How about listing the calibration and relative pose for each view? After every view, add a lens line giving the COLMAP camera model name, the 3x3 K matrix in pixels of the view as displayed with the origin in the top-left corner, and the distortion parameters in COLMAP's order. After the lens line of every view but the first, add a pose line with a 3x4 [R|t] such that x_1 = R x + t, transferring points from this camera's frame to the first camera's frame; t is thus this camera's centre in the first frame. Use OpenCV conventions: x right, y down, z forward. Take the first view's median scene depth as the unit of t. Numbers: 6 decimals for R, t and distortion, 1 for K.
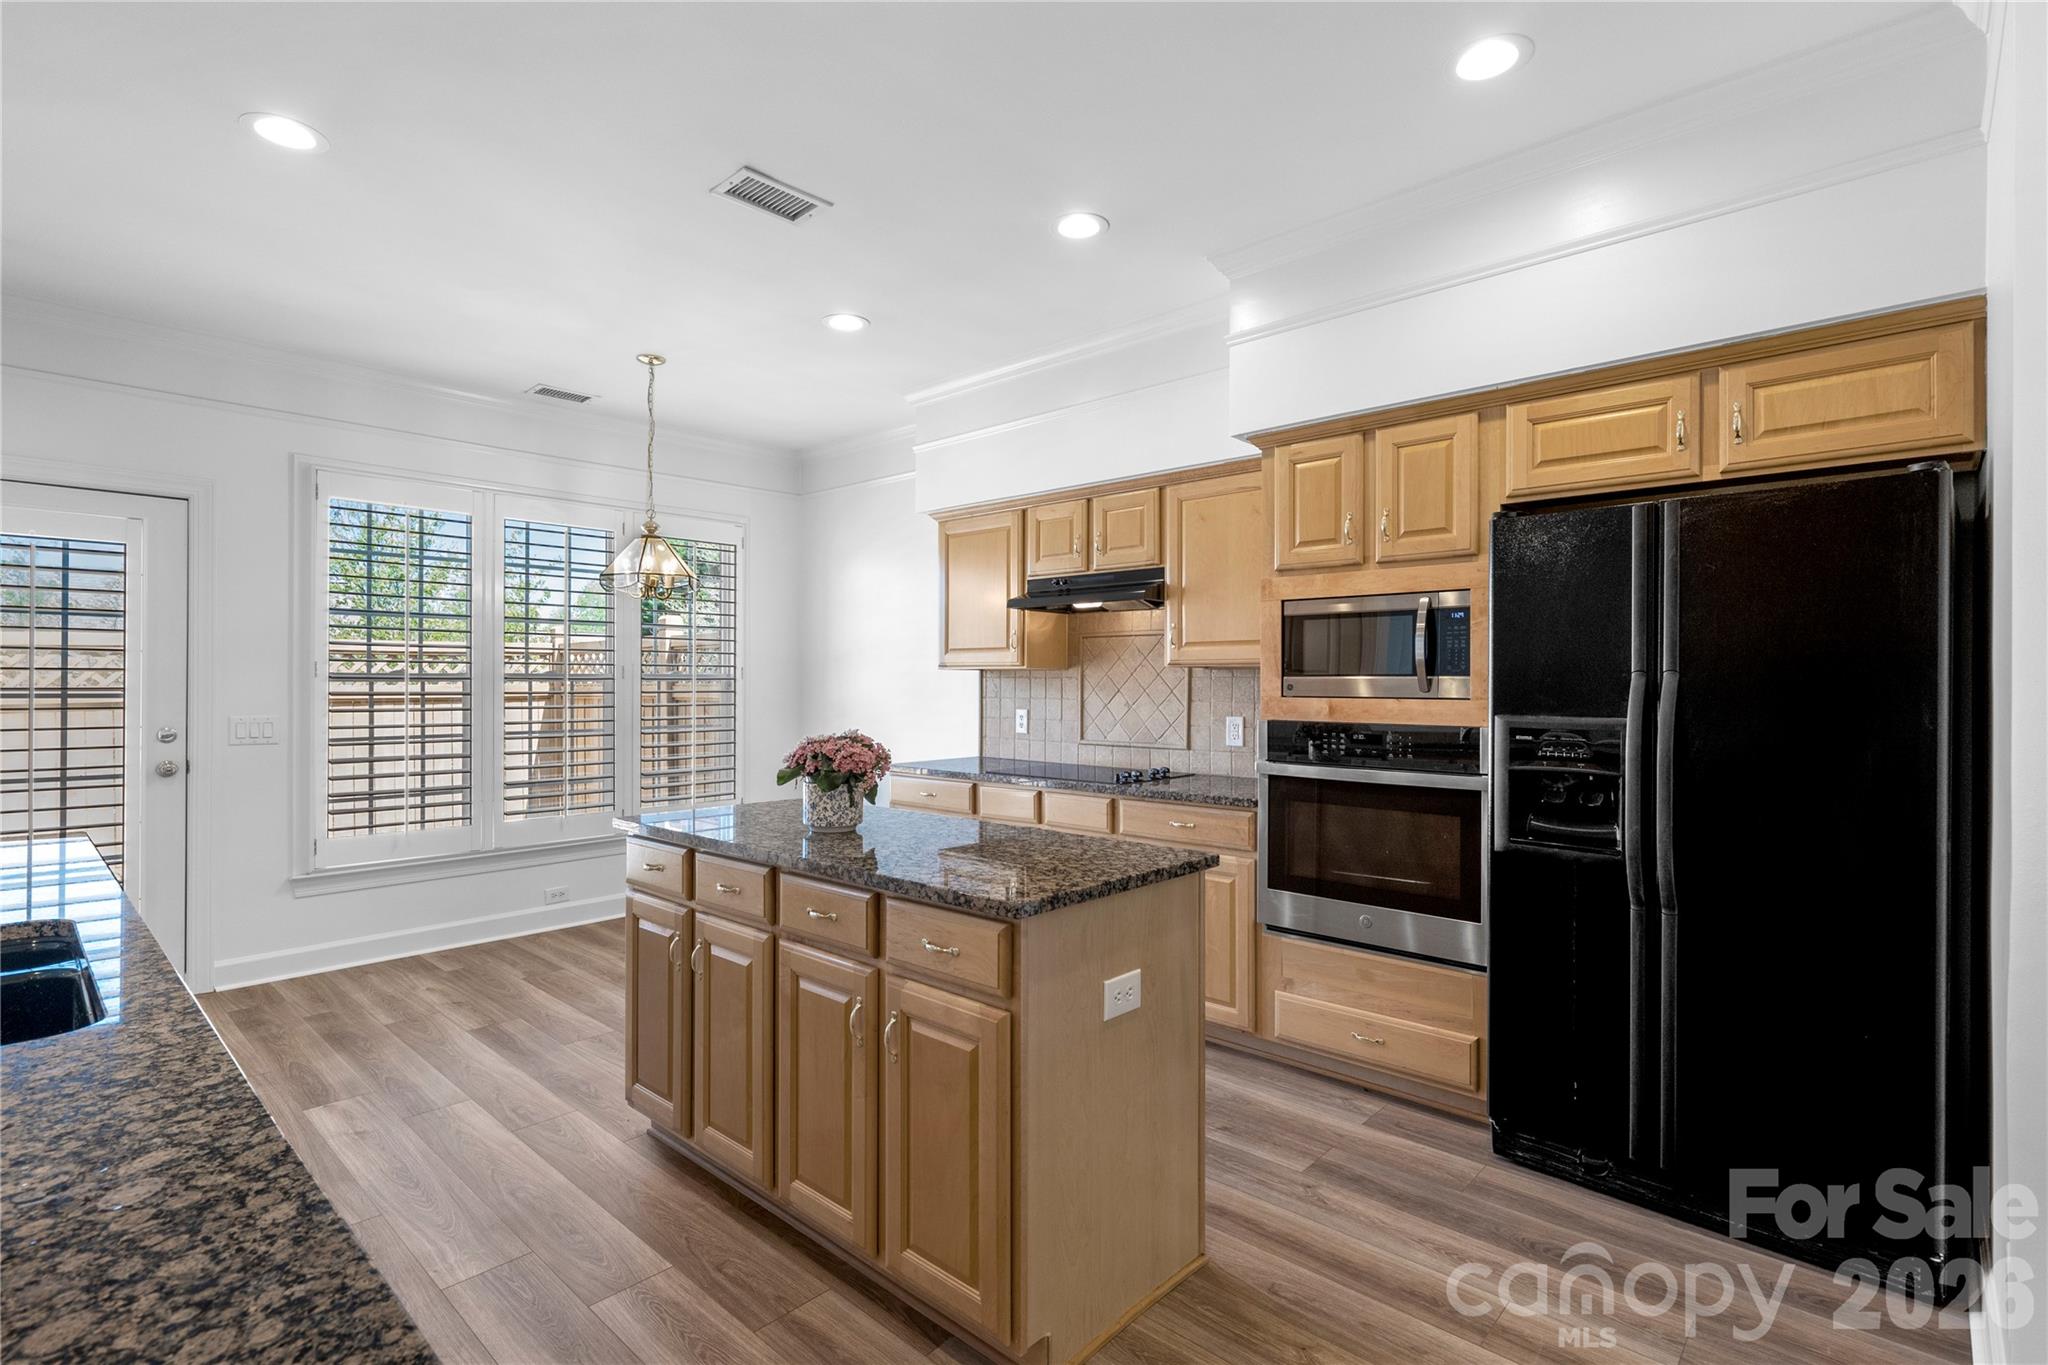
lens RADIAL K [[942.2, 0, 1011.9], [0, 942.2, 691.4], [0, 0, 1]] dist [-0.013664, -0.000174]
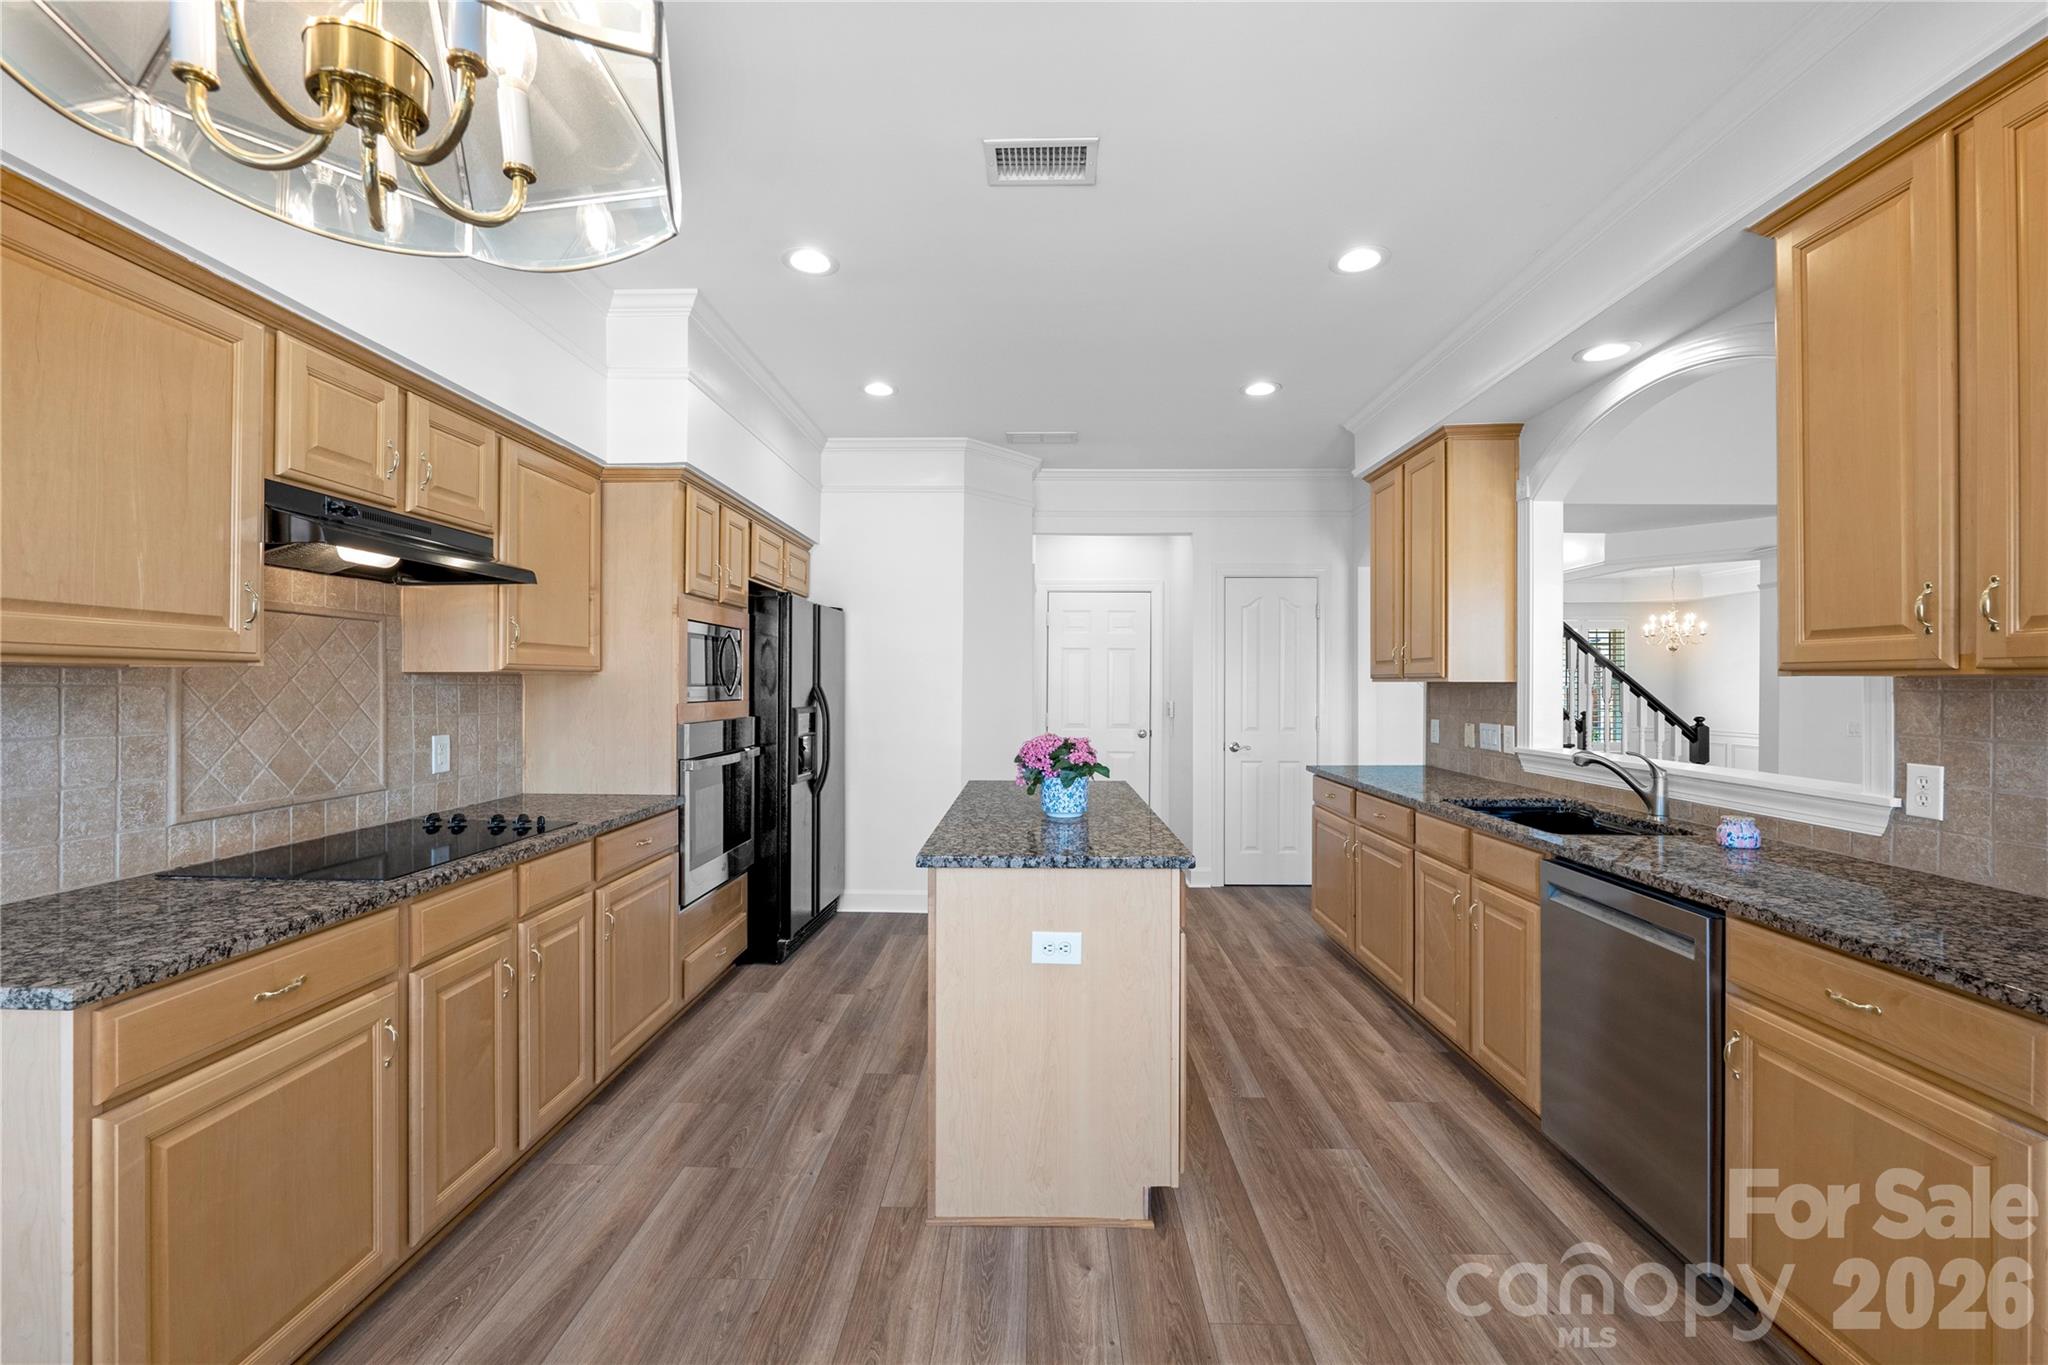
lens RADIAL K [[829.8, 0, 1031.8], [0, 829.8, 682.1], [0, 0, 1]] dist [-0.014090, 0.000164]
pose [[-0.684857, 0.002113, 0.728674, -0.525697], [-0.001622, 0.999989, -0.004425, -0.015512], [-0.728676, -0.004212, -0.684846, 0.966224]]
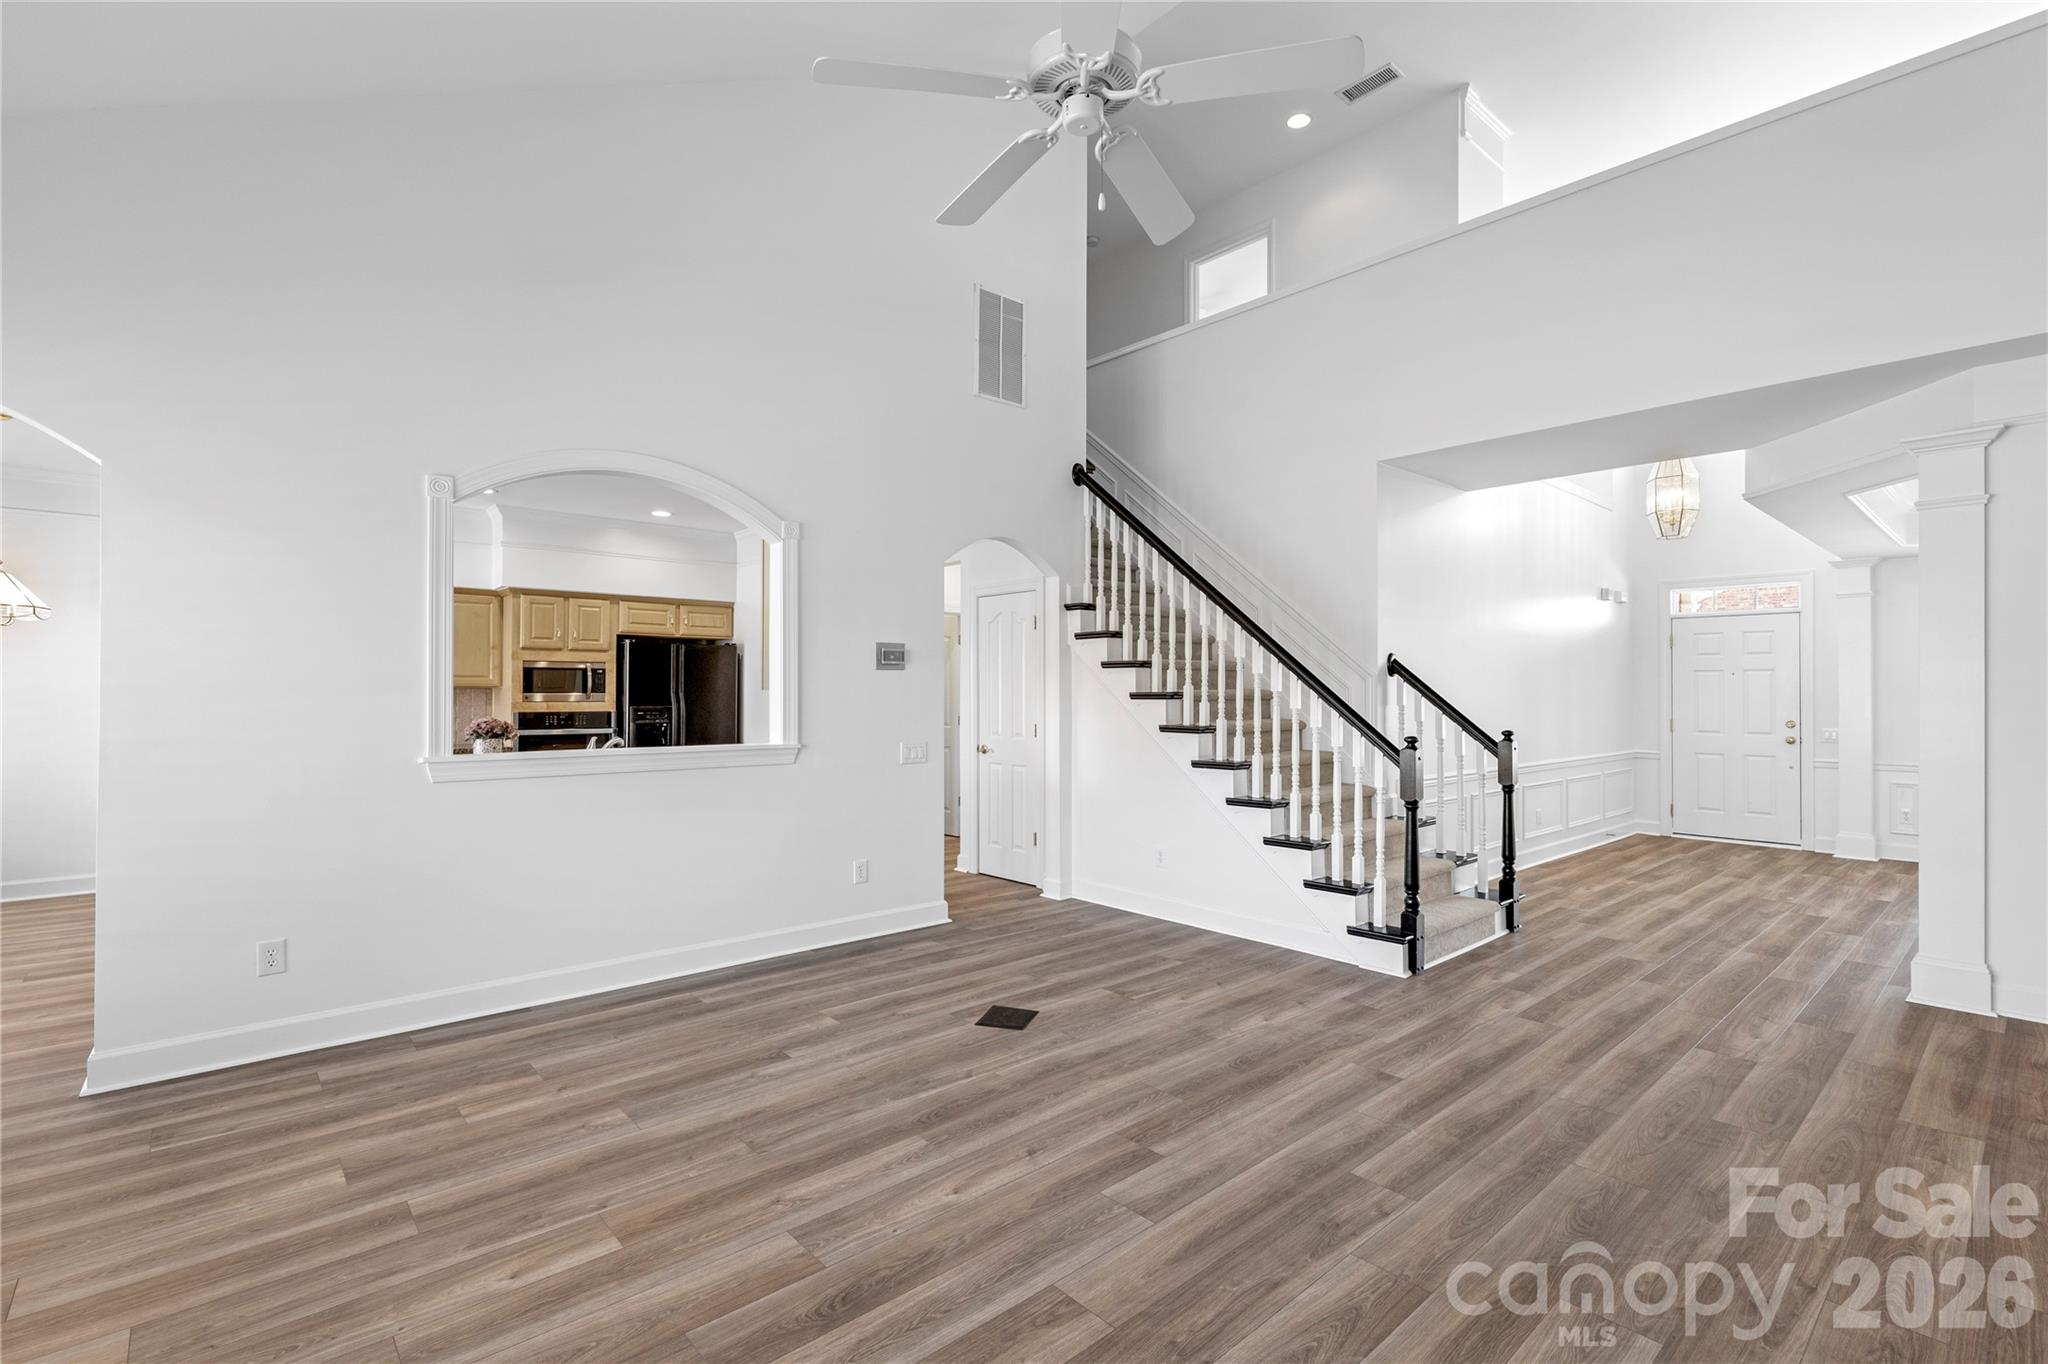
lens RADIAL K [[897.3, 0, 1035.2], [0, 897.3, 675.1], [0, 0, 1]] dist [-0.005476, 0.000476]
pose [[0.059775, 0.021857, 0.997973, -1.350821], [-0.003141, 0.999759, -0.021708, -0.011117], [-0.998207, -0.001837, 0.059830, -0.289895]]
